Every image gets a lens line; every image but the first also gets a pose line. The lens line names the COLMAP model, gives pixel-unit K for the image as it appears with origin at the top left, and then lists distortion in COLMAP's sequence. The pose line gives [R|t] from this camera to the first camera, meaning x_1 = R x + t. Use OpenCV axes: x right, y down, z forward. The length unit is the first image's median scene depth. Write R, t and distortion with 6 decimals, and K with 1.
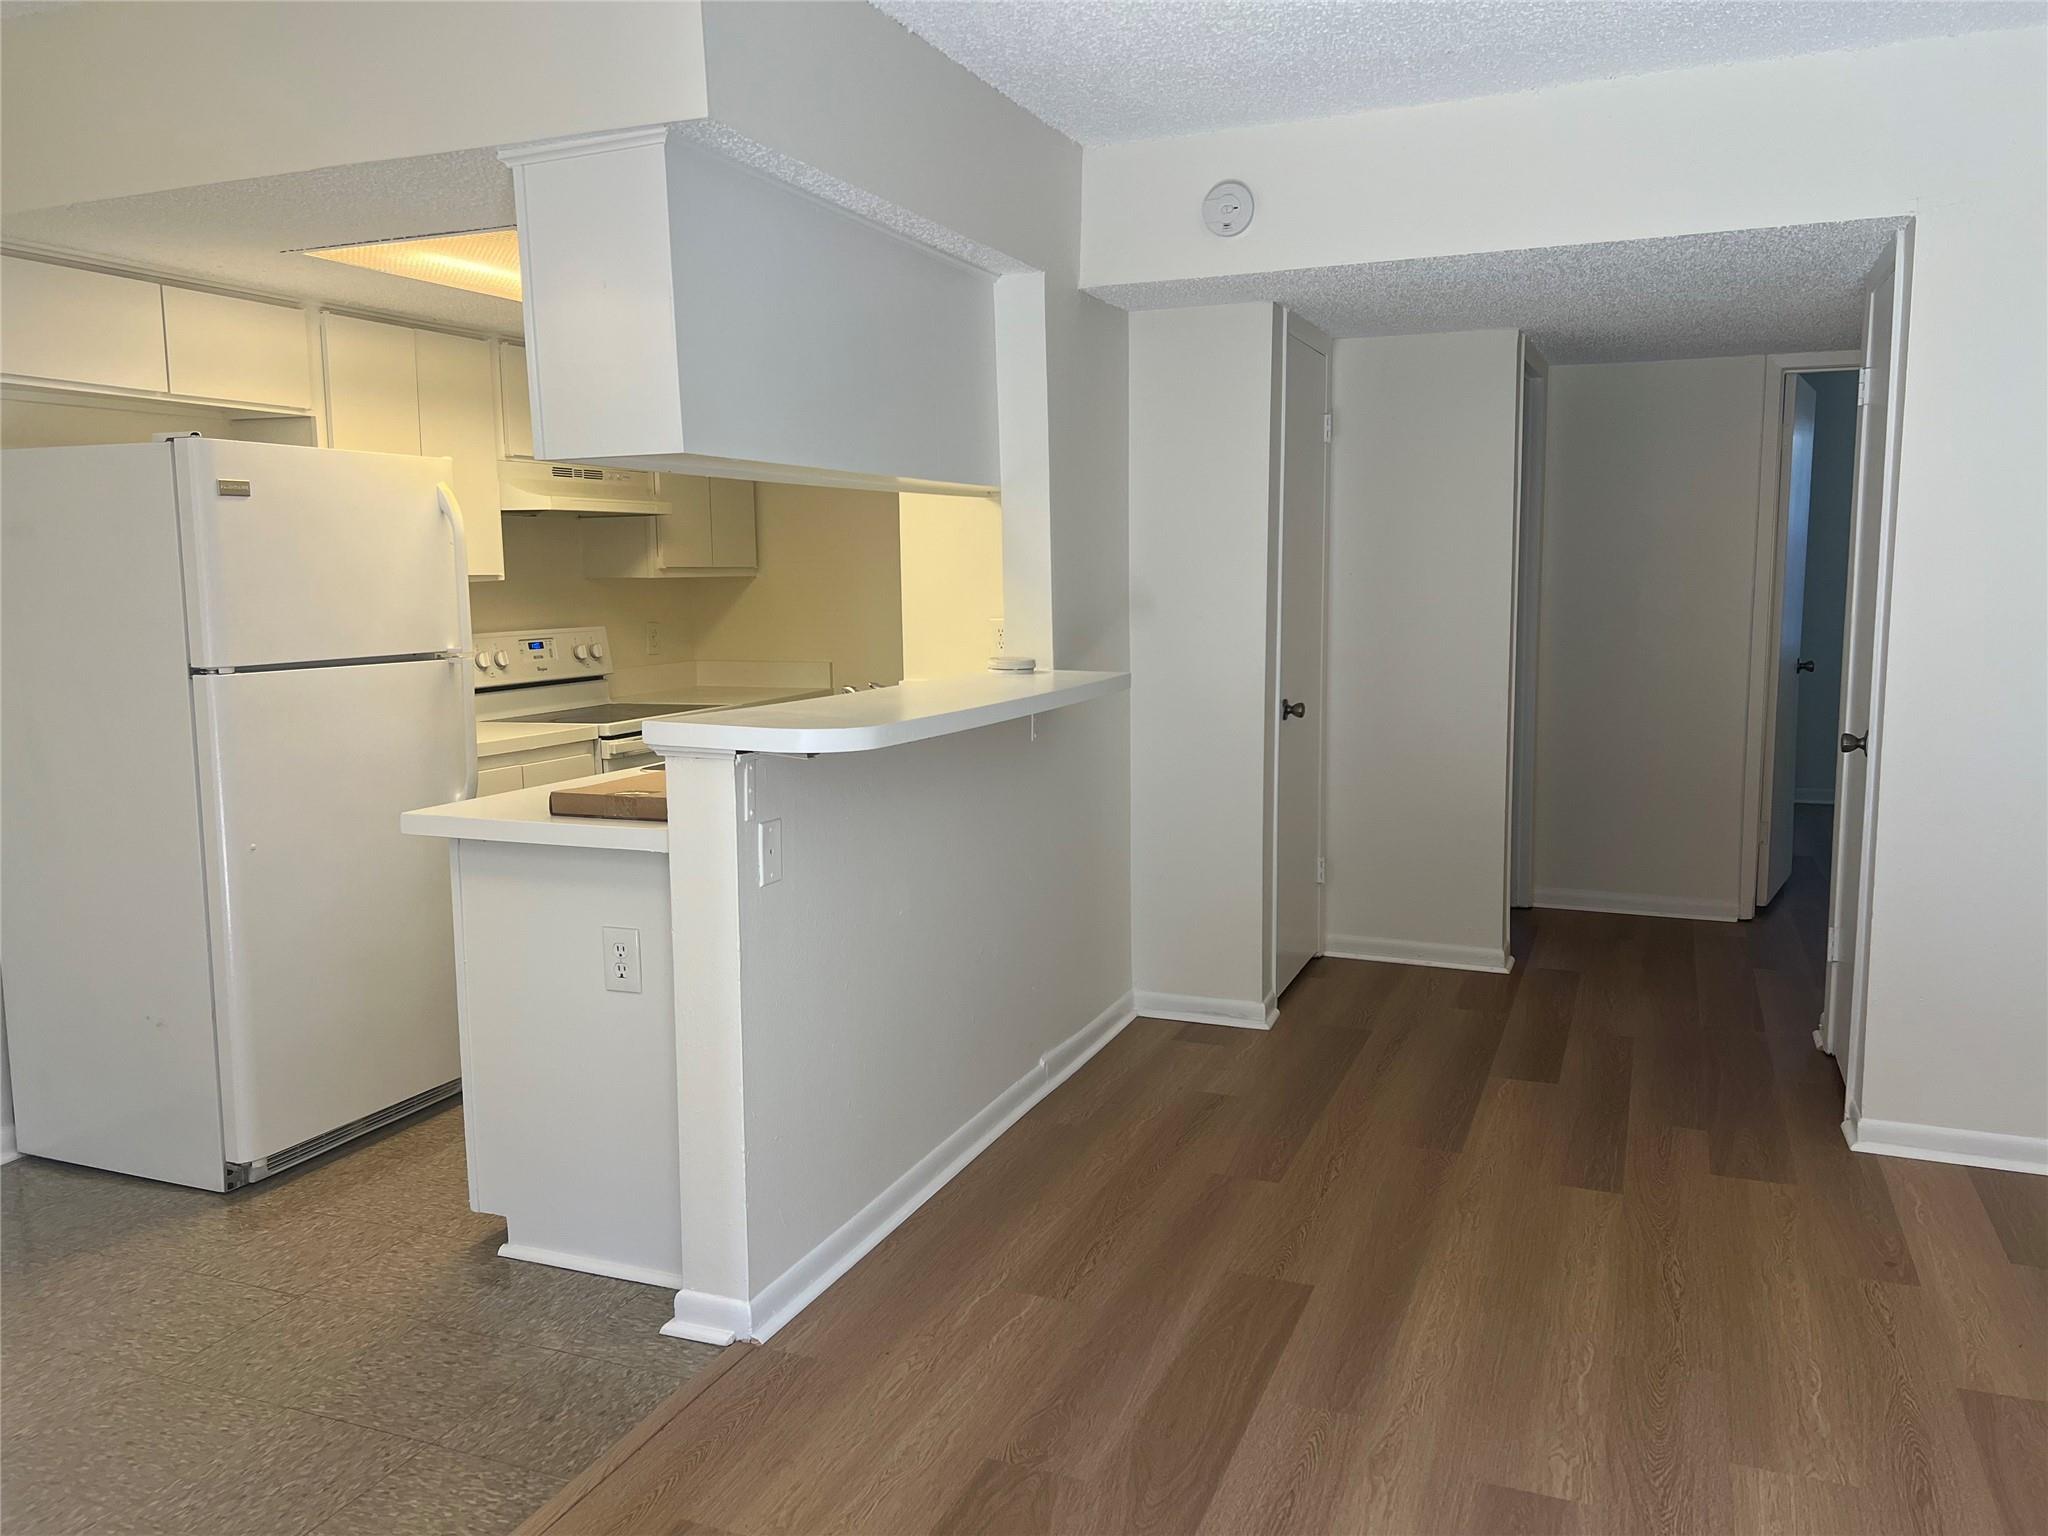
lens RADIAL K [[1541.5, 0, 1024.0], [0, 1541.5, 768.0], [0, 0, 1]] dist [0.062879, -0.063264]
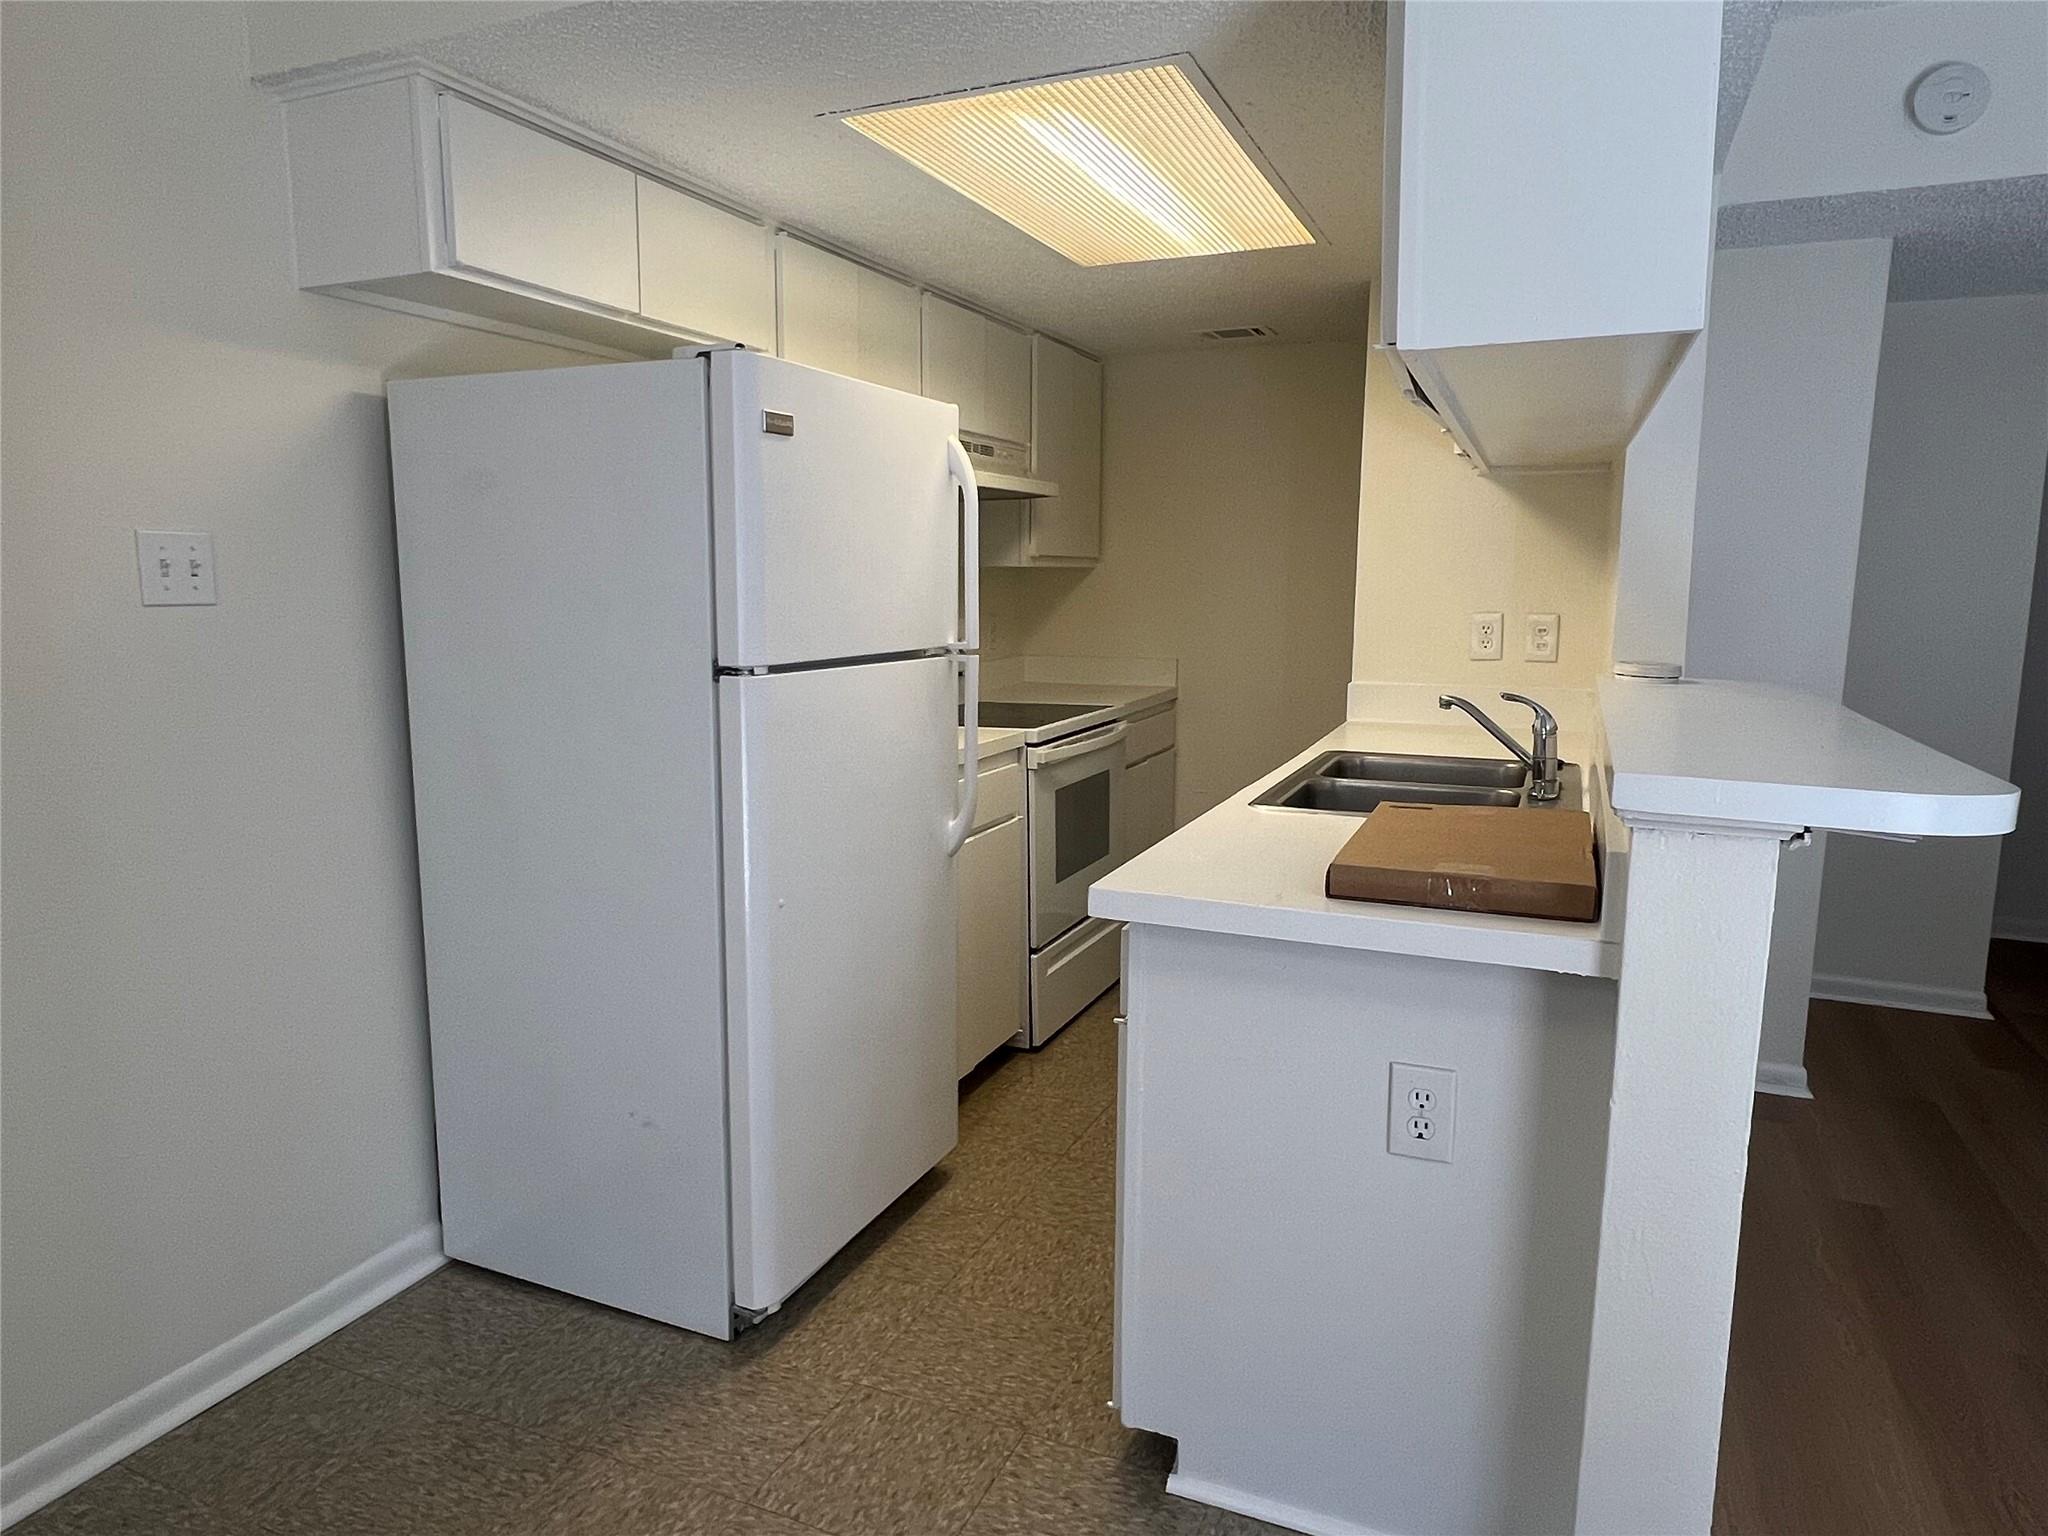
lens RADIAL K [[1270.2, 0, 1010.9], [0, 1270.2, 775.6], [0, 0, 1]] dist [-0.000310, -0.001503]
pose [[0.999603, 0.017761, -0.021893, -0.344451], [-0.017167, 0.999488, 0.027016, -0.027841], [0.022362, -0.026629, 0.999395, 0.359680]]
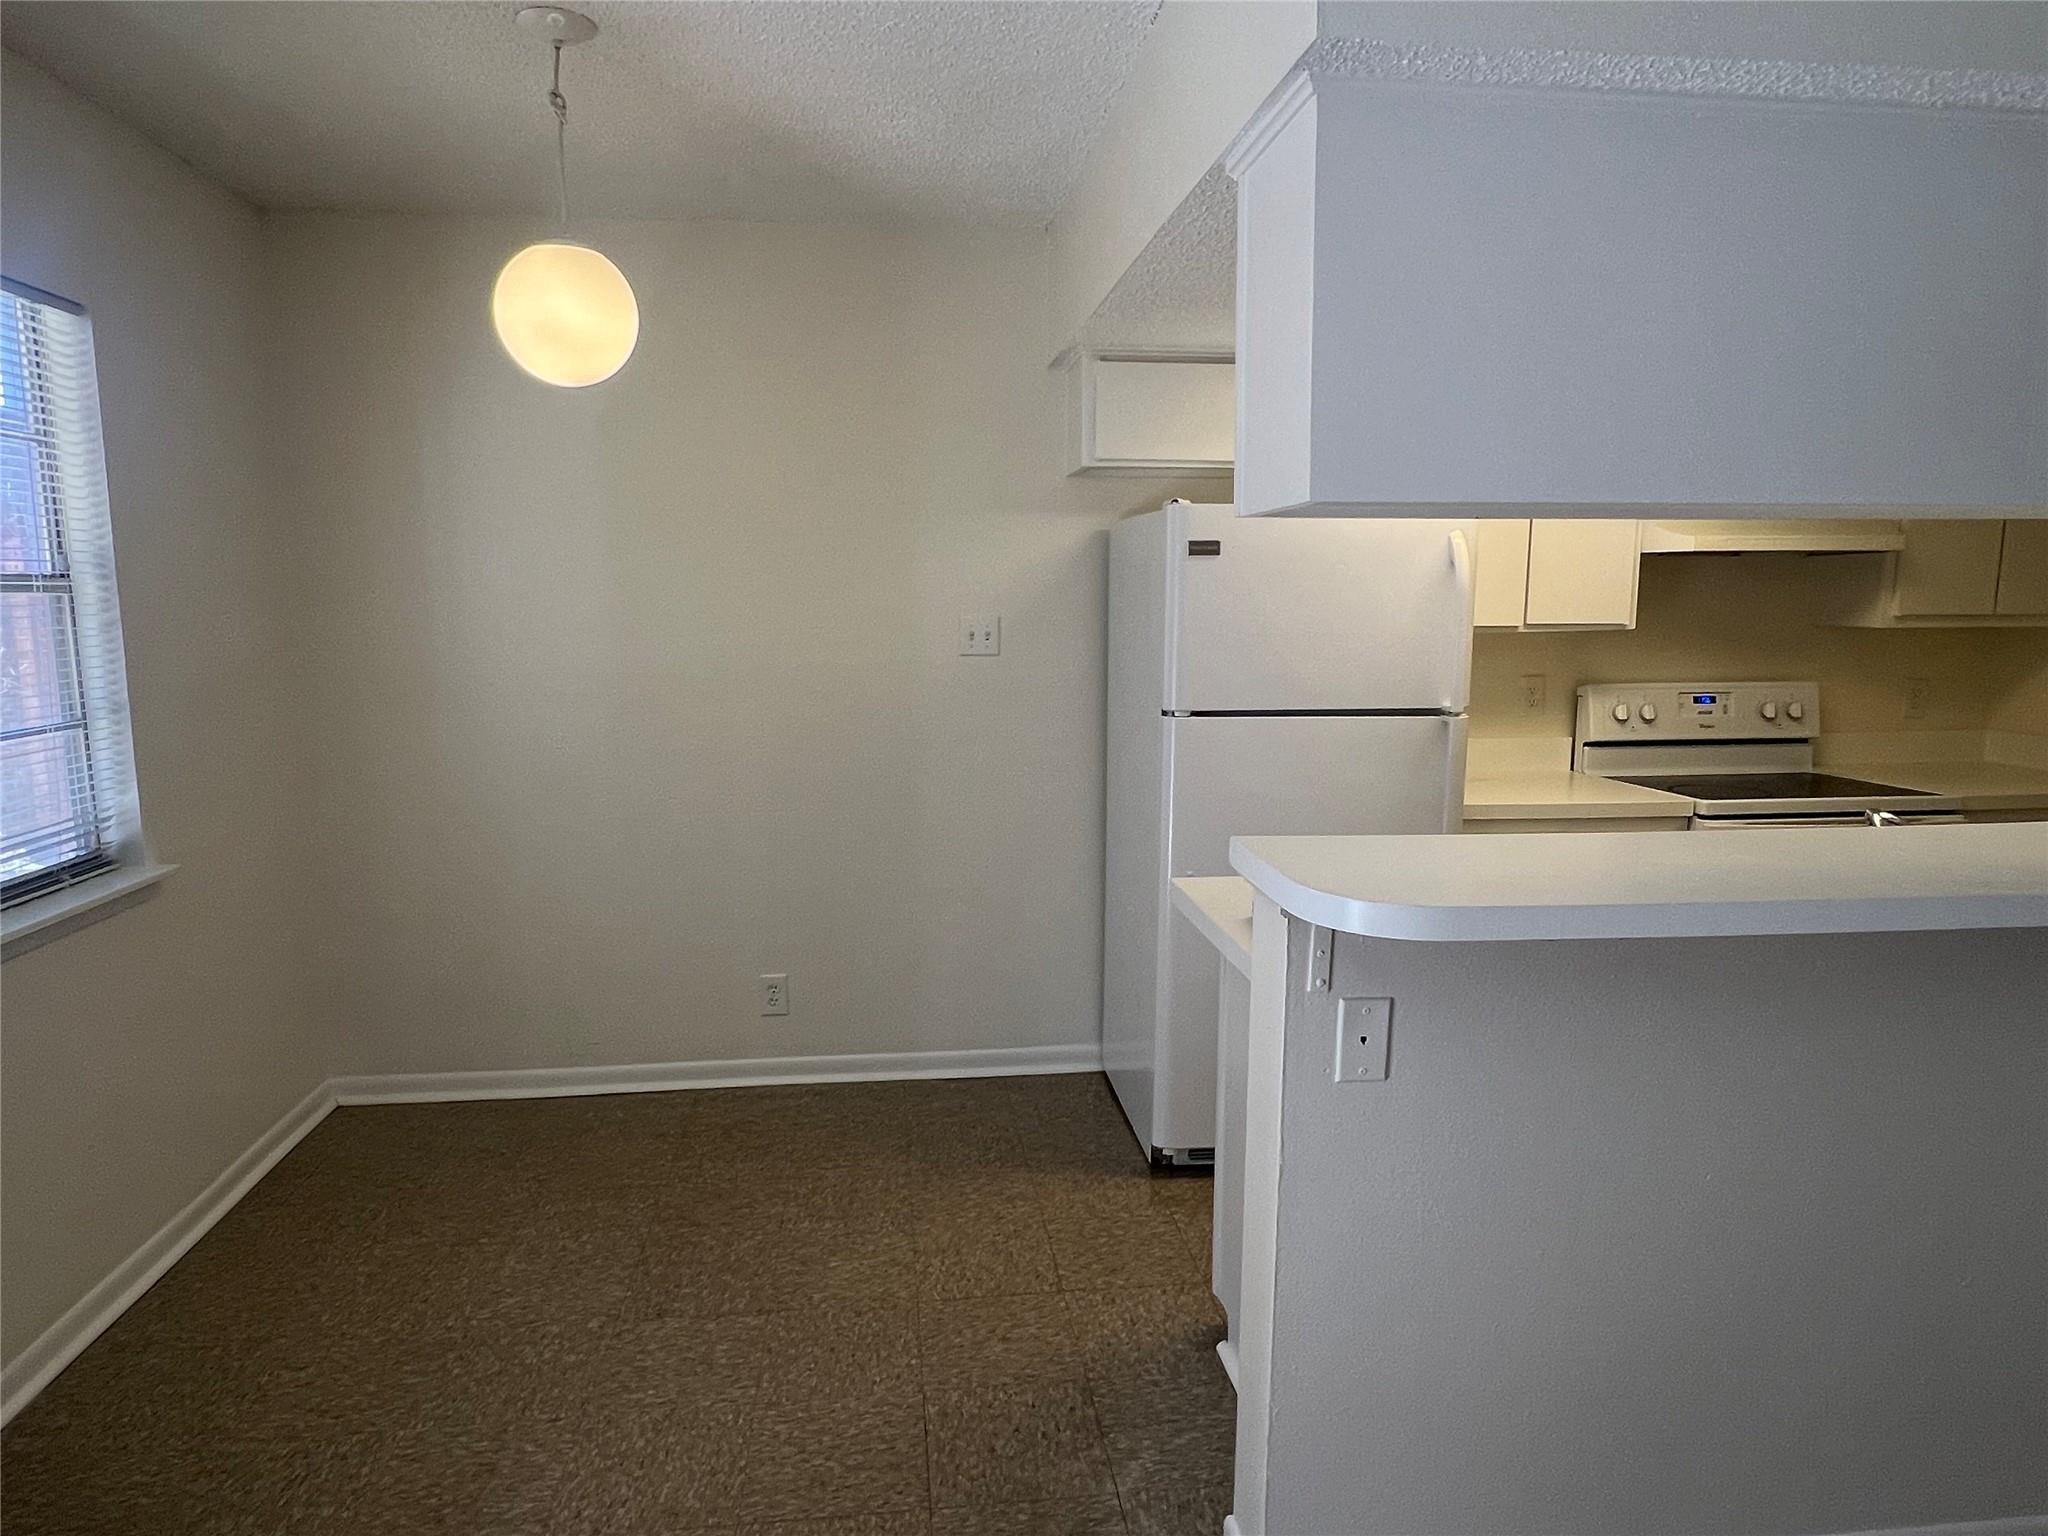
lens RADIAL K [[1270.2, 0, 1010.9], [0, 1270.2, 775.6], [0, 0, 1]] dist [-0.000310, -0.001503]
pose [[0.480888, 0.137500, -0.865933, 0.196389], [-0.117870, 0.988800, 0.091552, -0.079360], [0.868823, 0.058041, 0.491709, 0.414244]]
